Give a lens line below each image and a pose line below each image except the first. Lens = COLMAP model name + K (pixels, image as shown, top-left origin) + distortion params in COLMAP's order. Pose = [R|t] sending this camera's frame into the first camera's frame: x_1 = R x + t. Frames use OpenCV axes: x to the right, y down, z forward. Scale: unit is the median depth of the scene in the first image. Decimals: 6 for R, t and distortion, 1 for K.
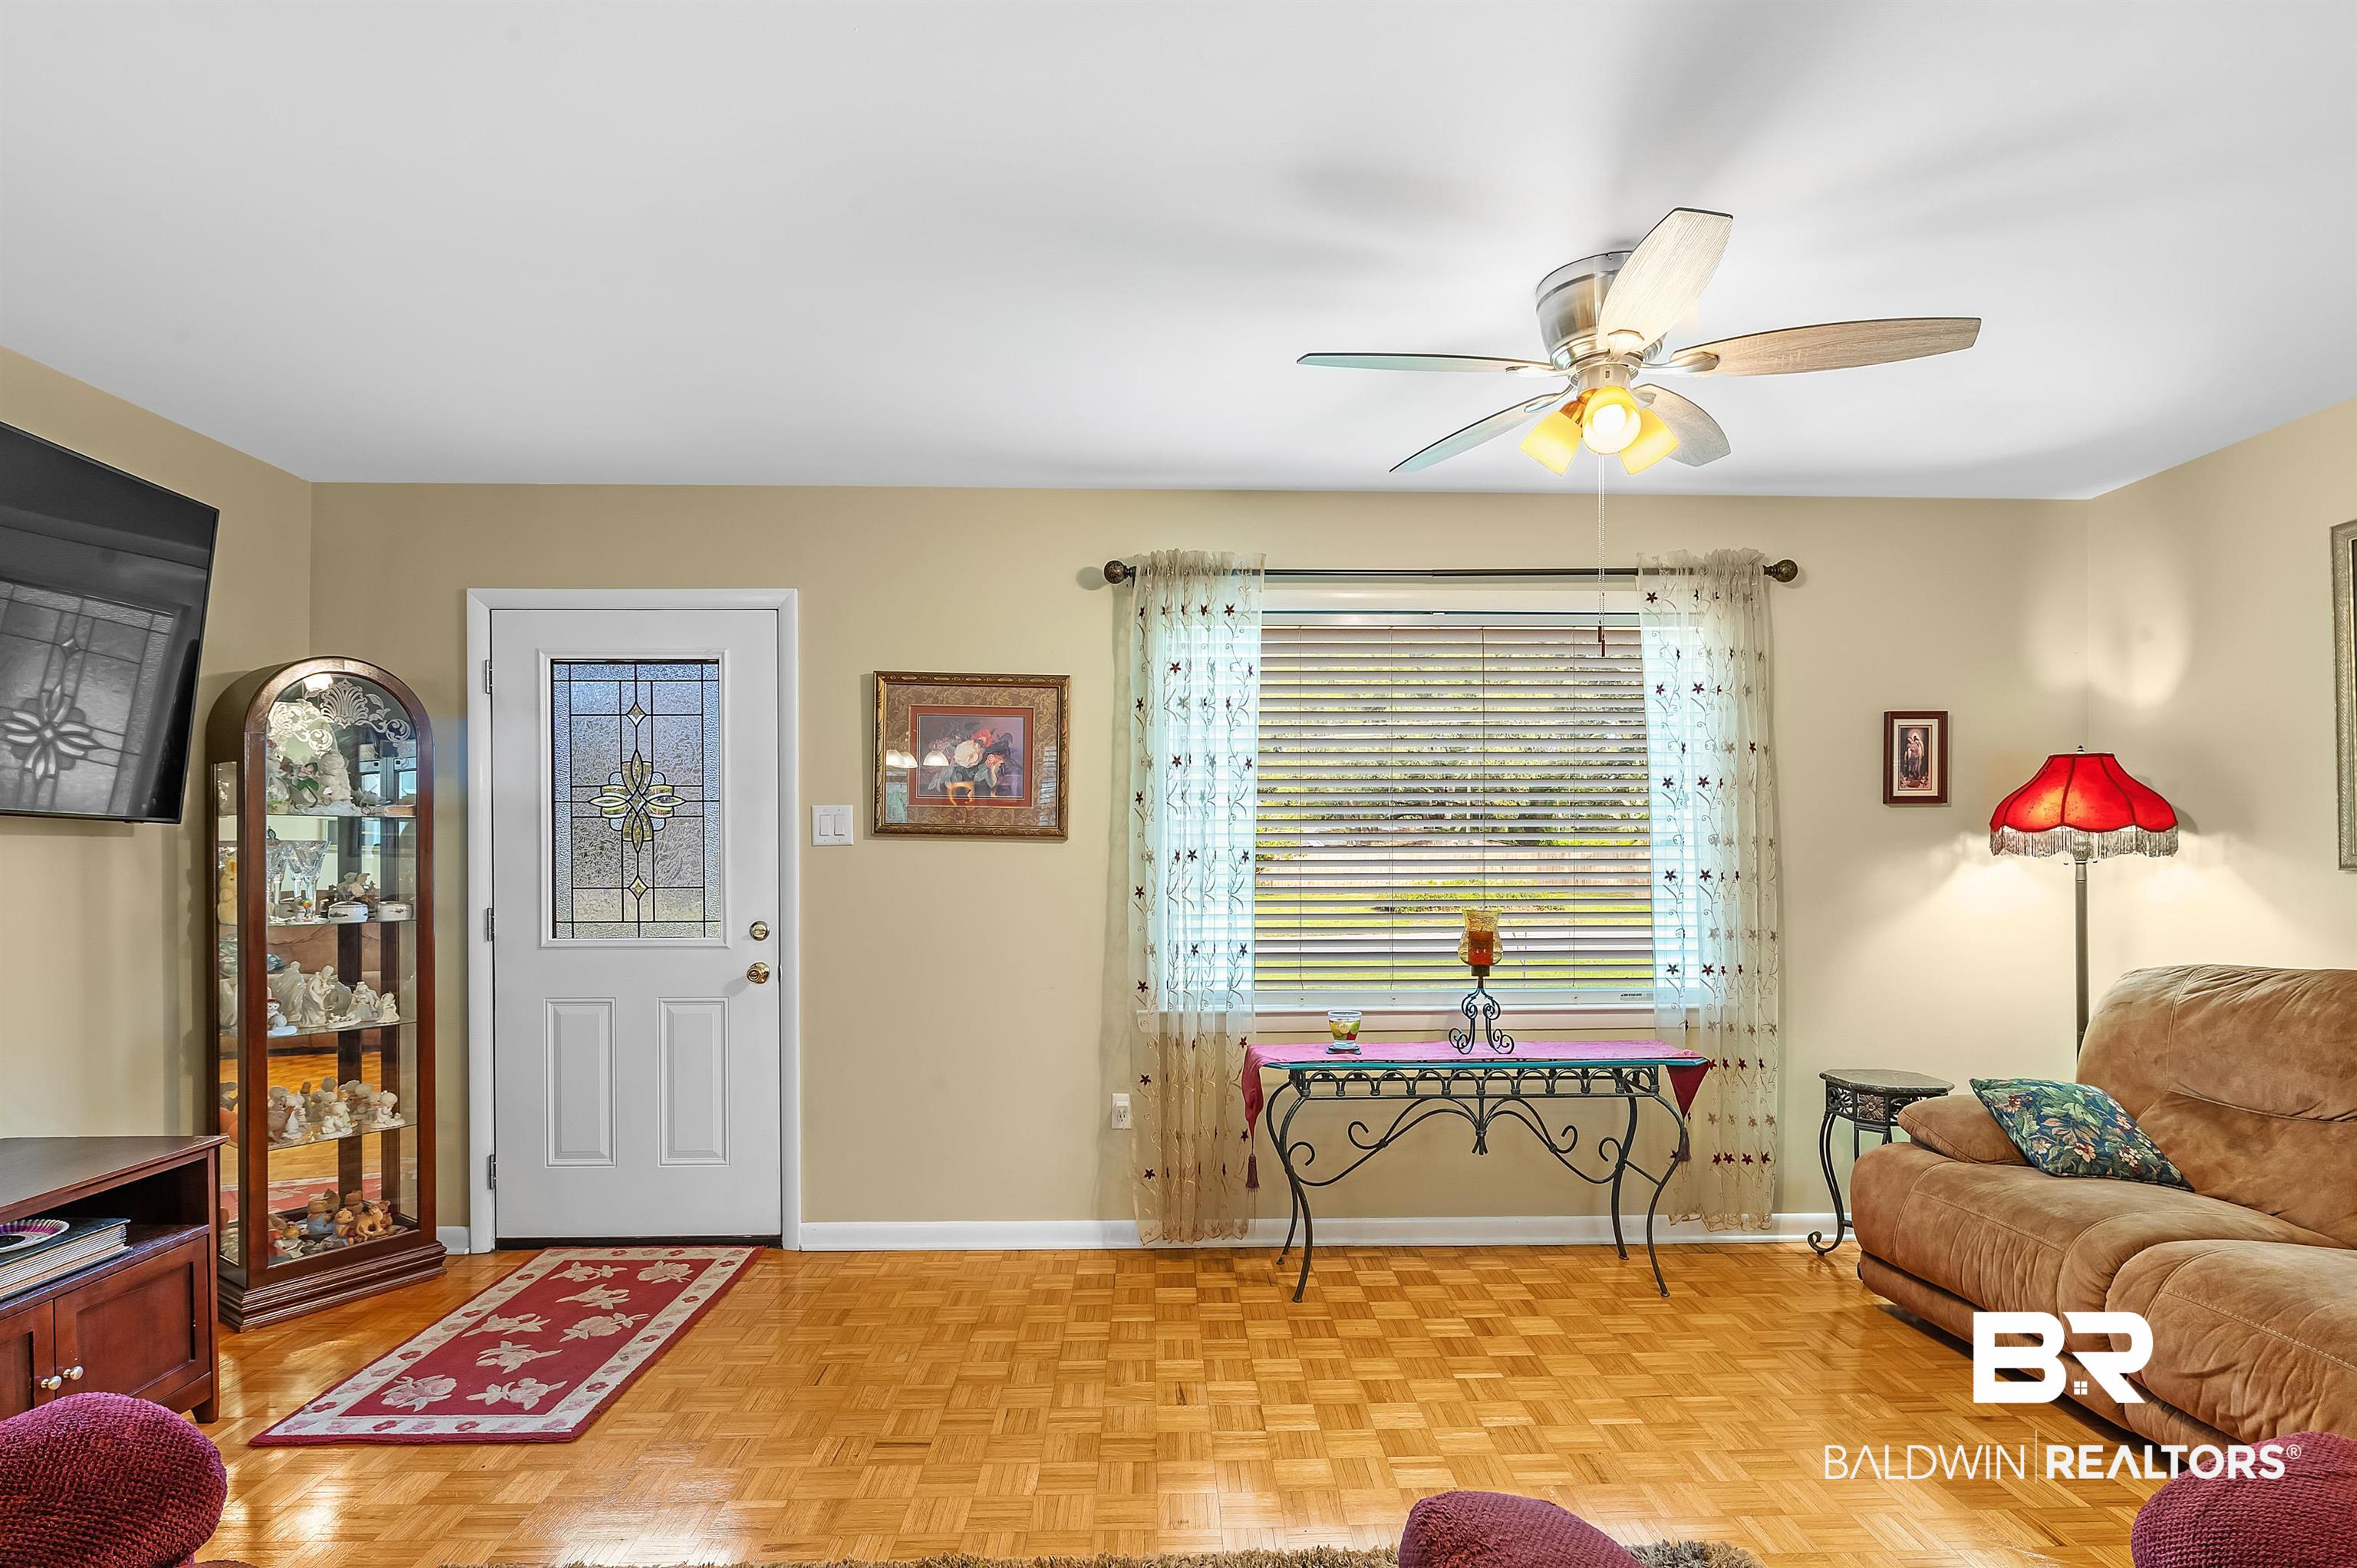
lens RADIAL K [[1146.7, 0, 1184.5], [0, 1146.7, 866.5], [0, 0, 1]] dist [-0.006301, -0.001721]
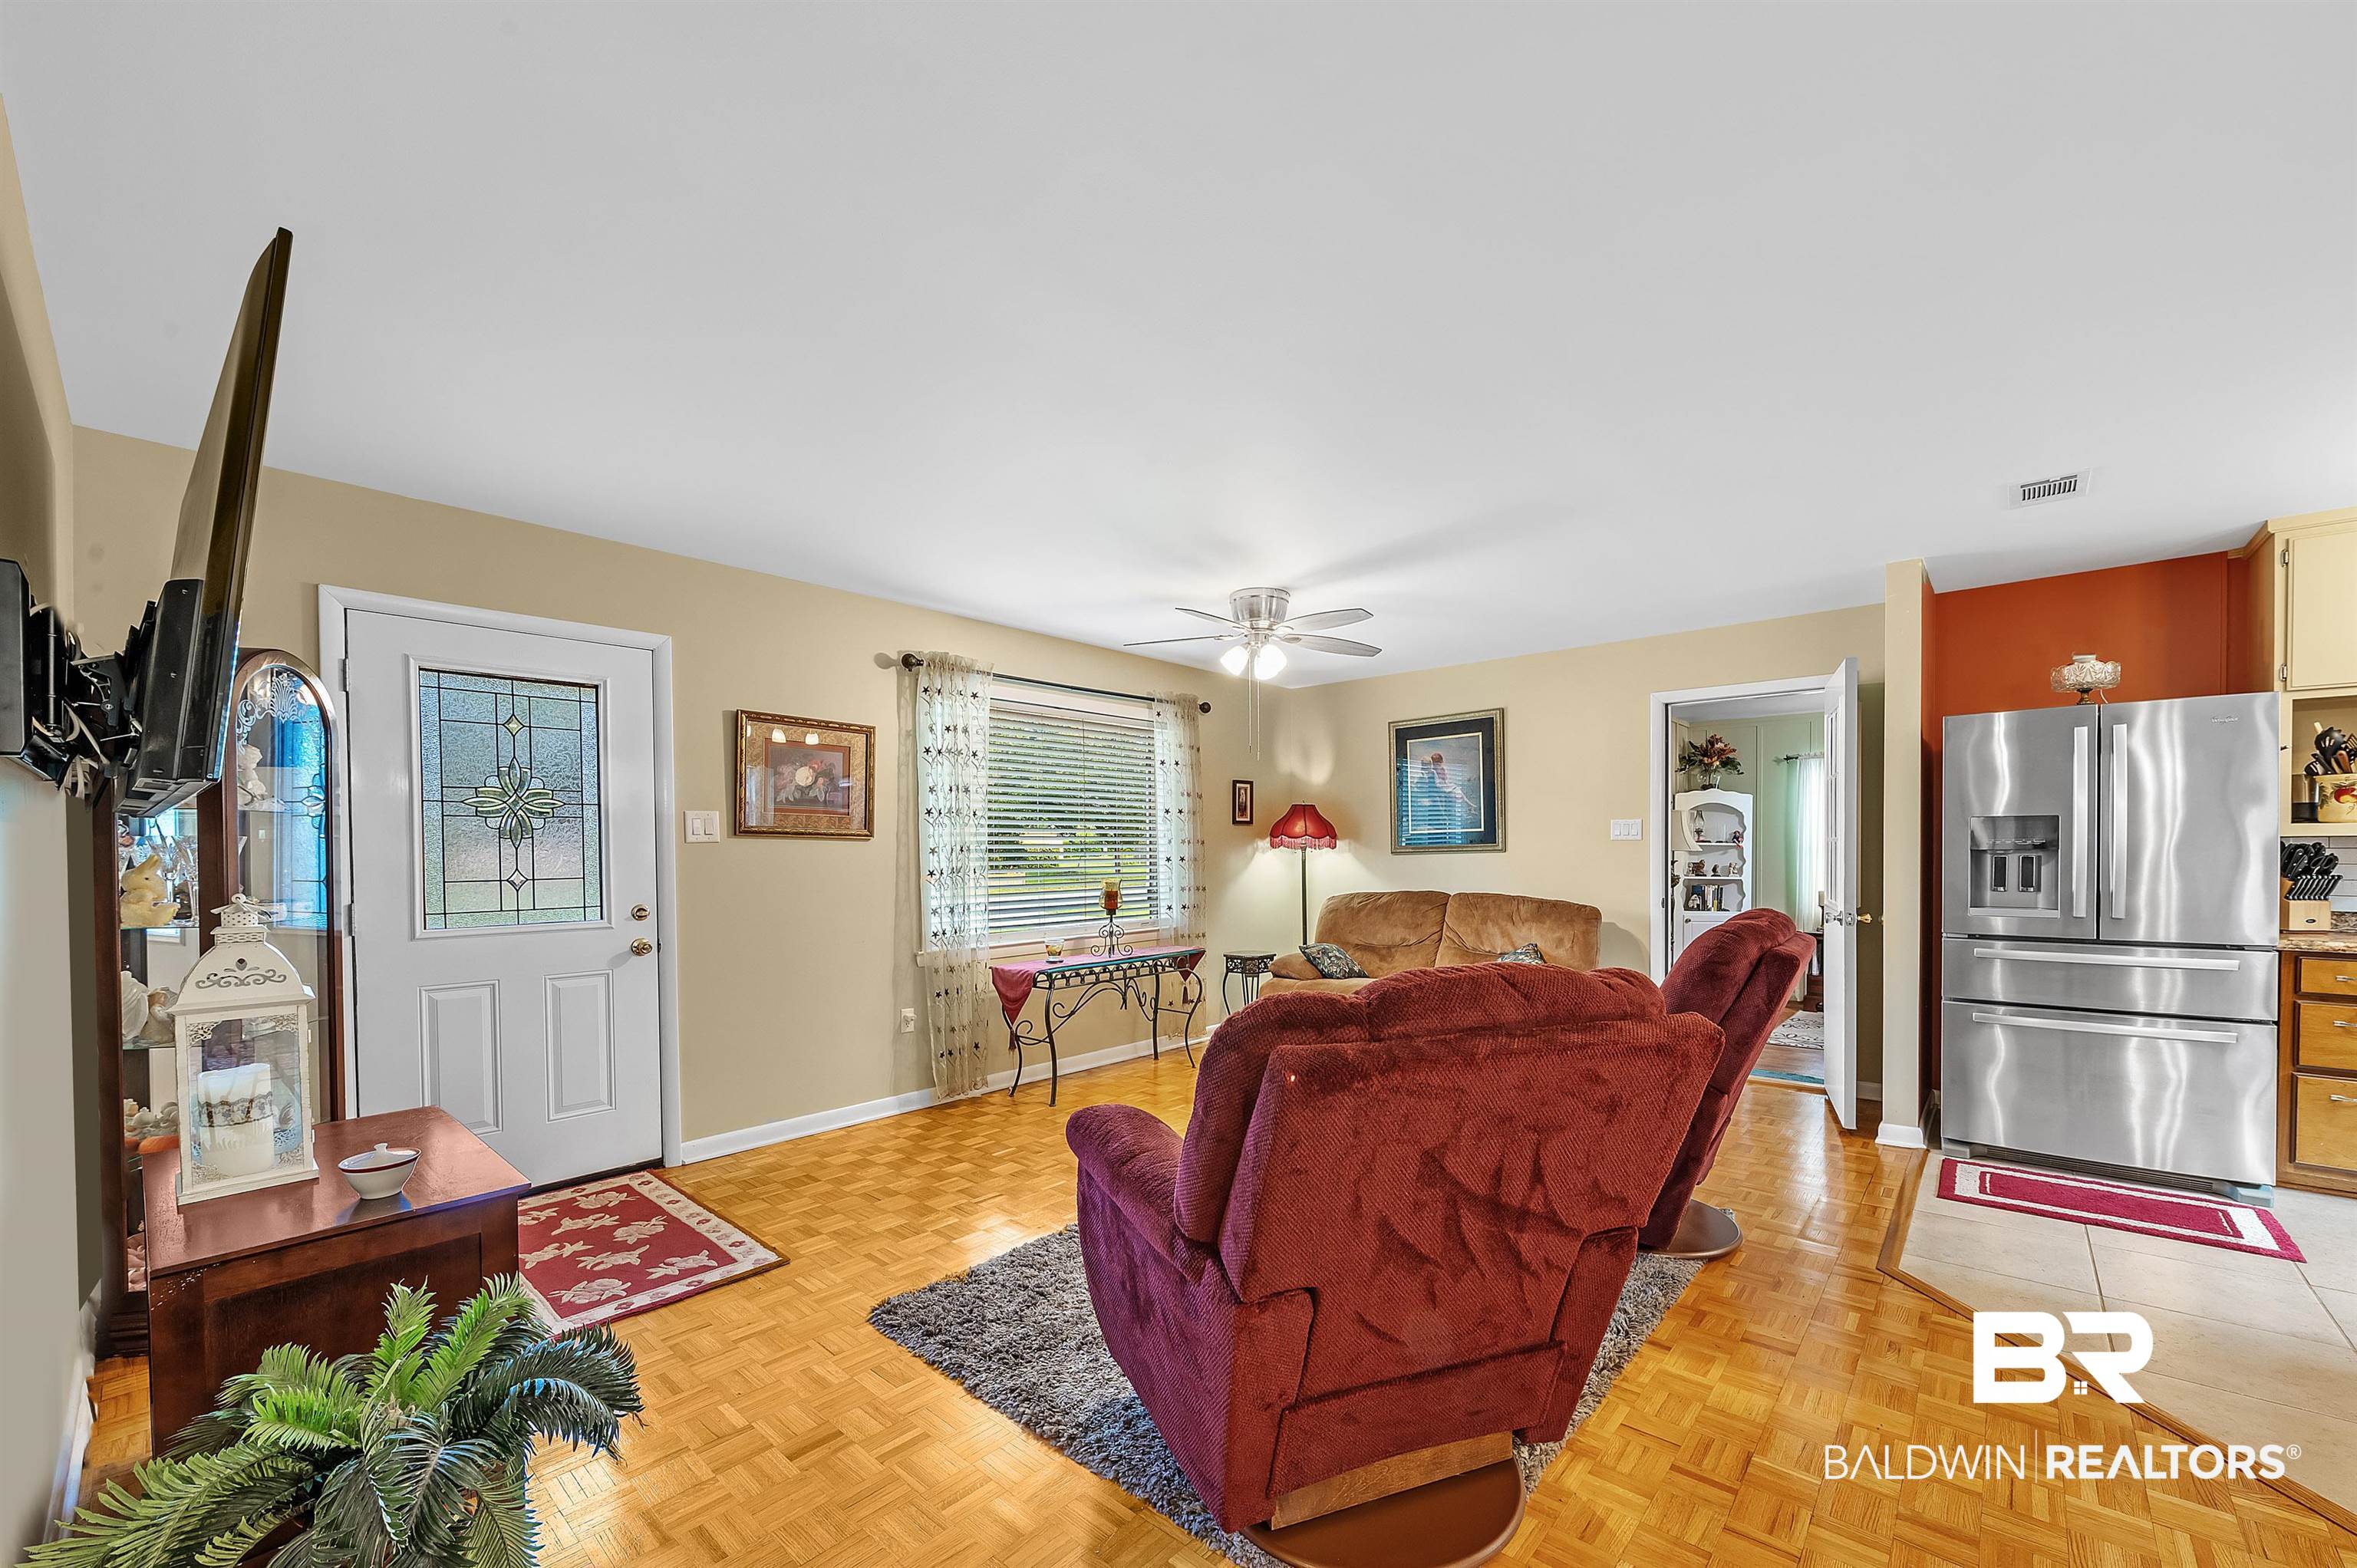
lens RADIAL K [[928.8, 0, 1197.4], [0, 928.8, 864.2], [0, 0, 1]] dist [-0.010298, -0.000087]
pose [[0.681913, -0.014155, 0.731296, -0.696652], [0.009321, 0.999900, 0.010662, -0.000113], [-0.731374, -0.000454, 0.681977, -0.106177]]
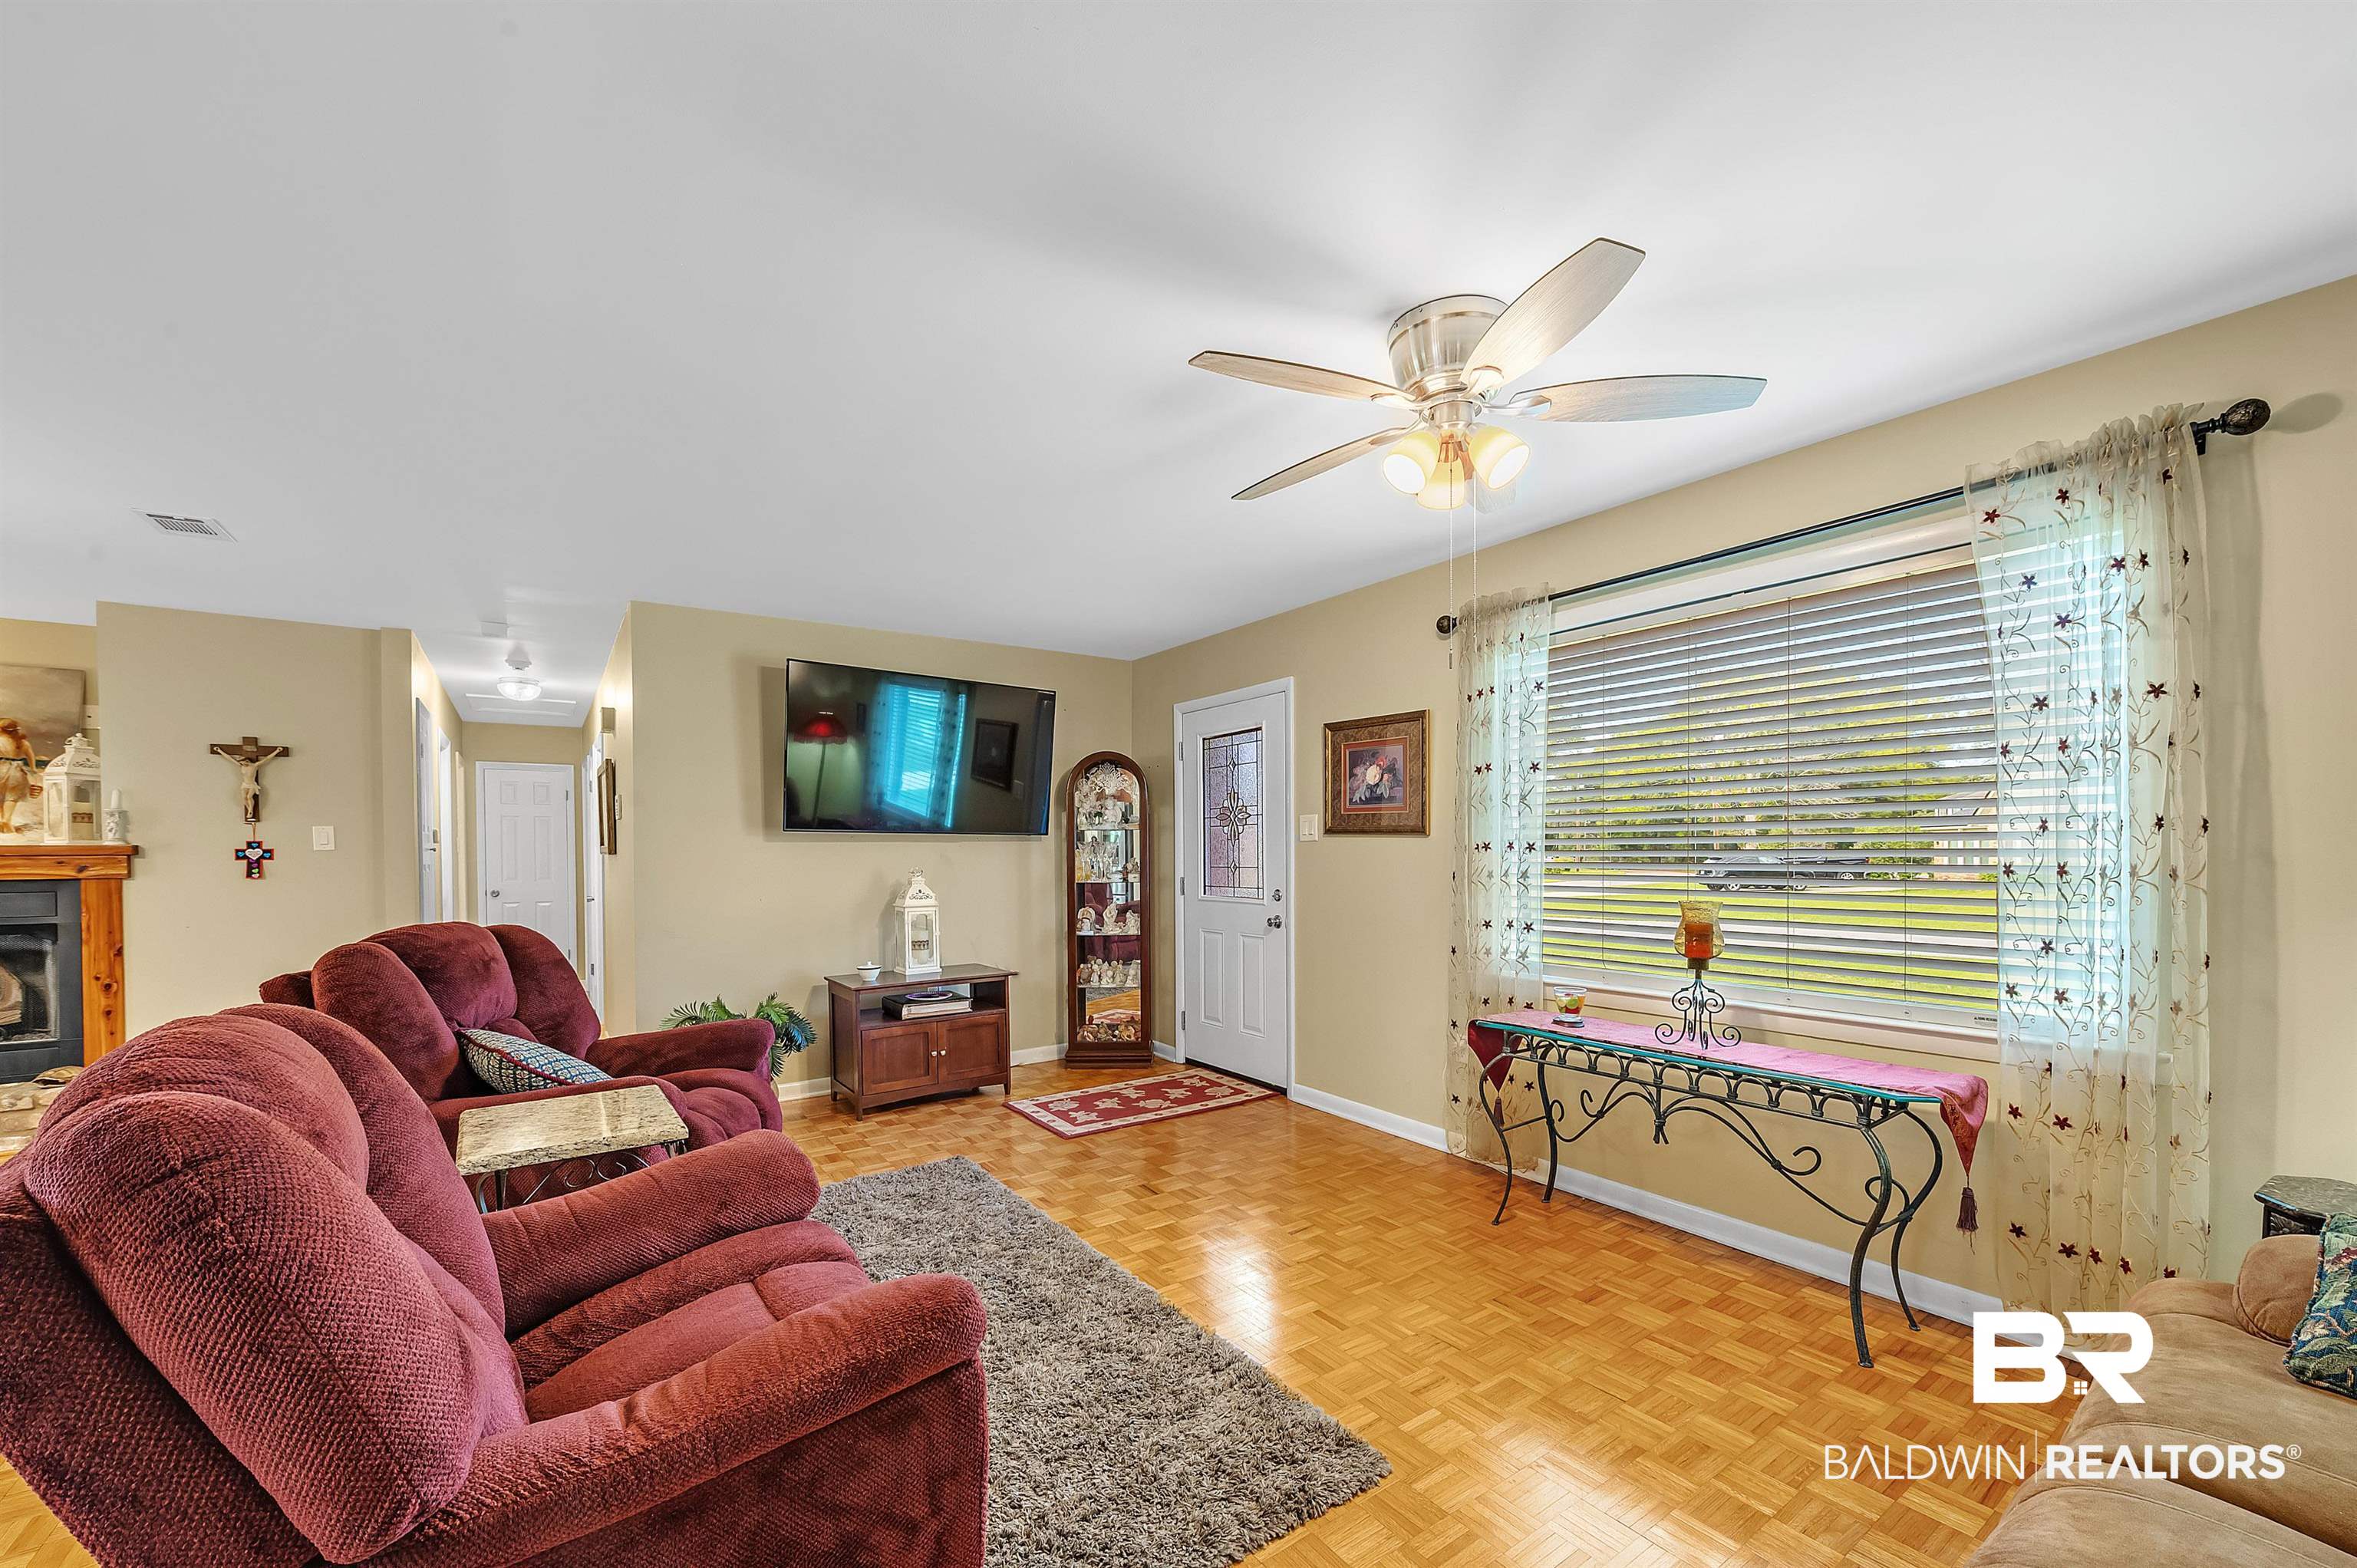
lens RADIAL K [[928.8, 0, 1184.8], [0, 928.8, 861.6], [0, 0, 1]] dist [-0.010298, -0.000087]
pose [[0.545547, 0.009211, -0.838029, 0.649362], [0.002328, 0.999919, 0.012505, -0.006776], [0.838077, -0.008773, 0.545482, 0.190667]]
